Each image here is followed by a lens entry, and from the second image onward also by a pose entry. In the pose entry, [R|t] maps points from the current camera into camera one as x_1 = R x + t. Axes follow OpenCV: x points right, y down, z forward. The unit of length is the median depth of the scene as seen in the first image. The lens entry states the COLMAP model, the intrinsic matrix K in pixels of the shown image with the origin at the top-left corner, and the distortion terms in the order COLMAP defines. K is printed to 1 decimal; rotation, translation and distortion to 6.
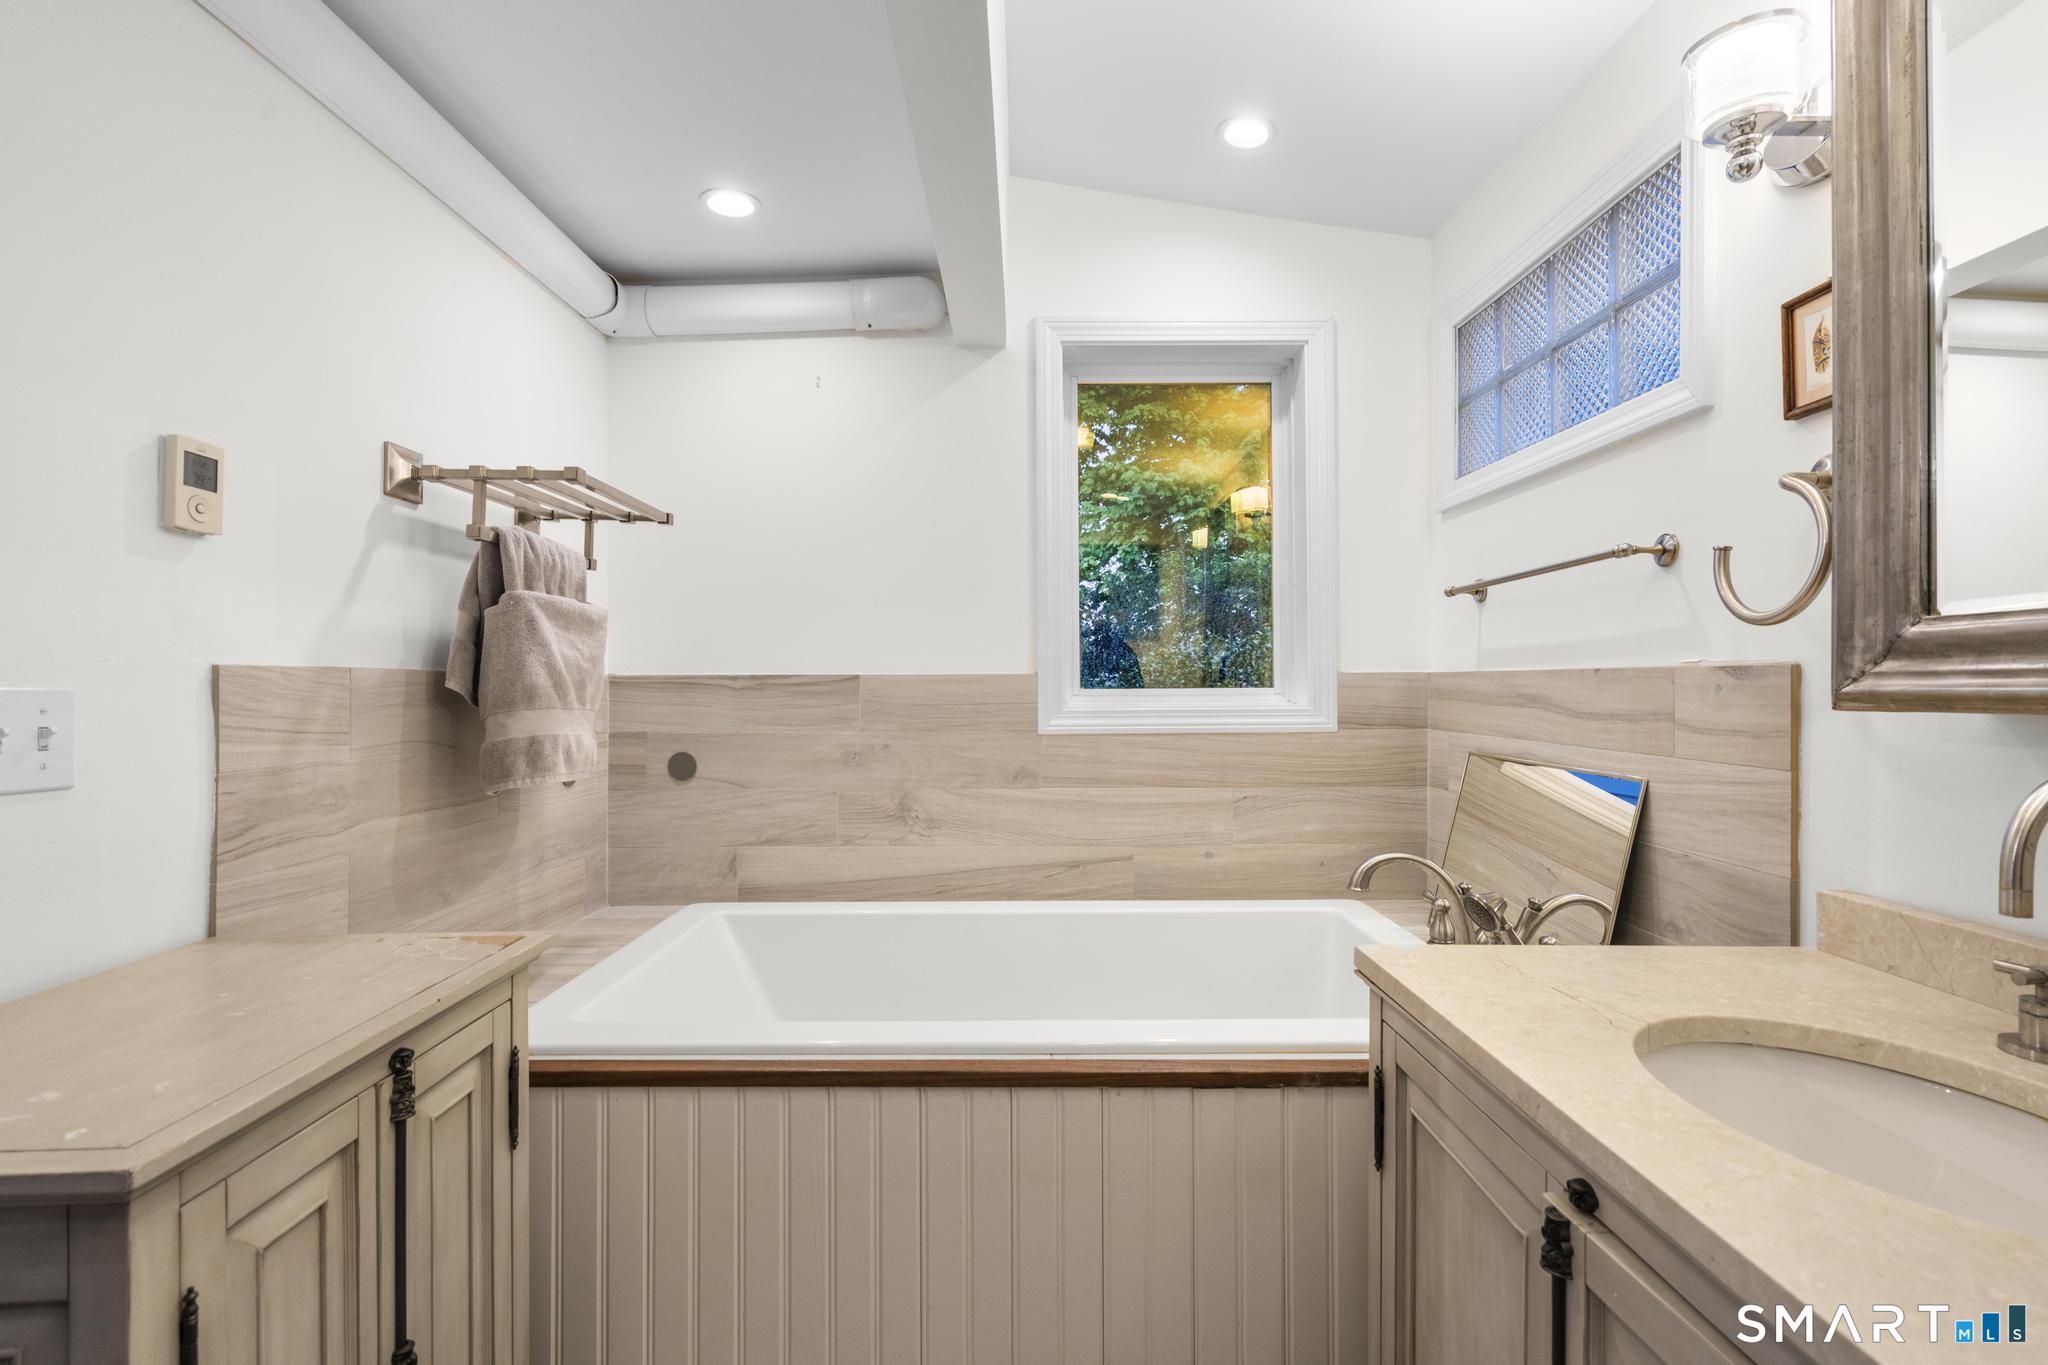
lens RADIAL K [[913.7, 0, 1024.0], [0, 913.7, 682.5], [0, 0, 1]] dist [-0.001180, 0.001173]
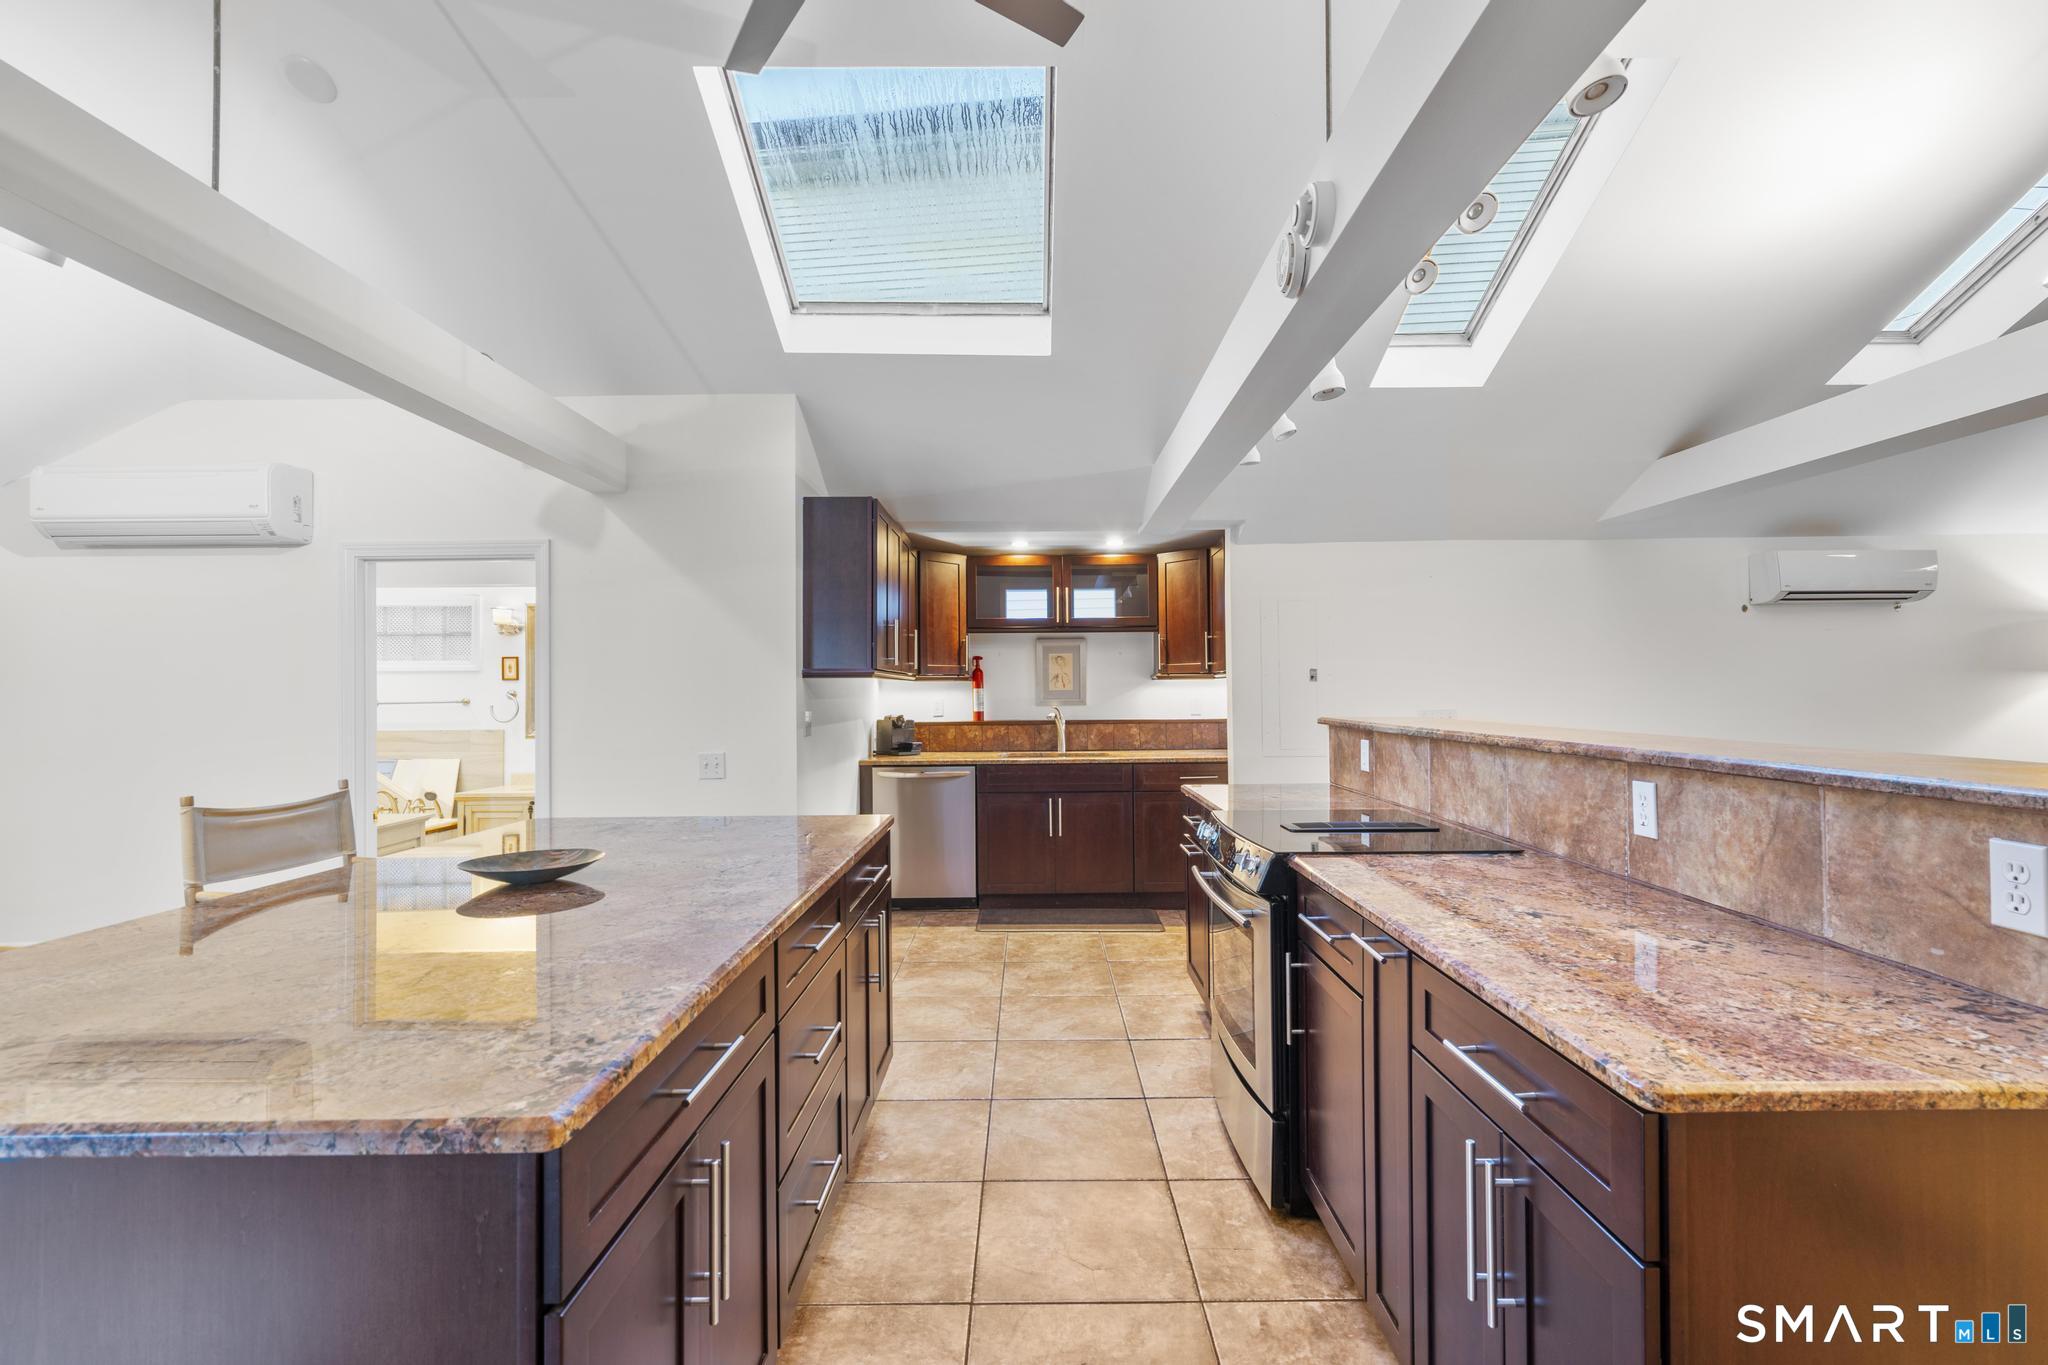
lens RADIAL K [[913.7, 0, 1024.0], [0, 913.7, 682.5], [0, 0, 1]] dist [-0.001180, 0.001173]
pose [[0.001111, 0.011568, 0.999932, -3.999157], [0.001428, 0.999932, -0.011569, -0.210135], [-0.999998, 0.001441, 0.001094, -1.780036]]
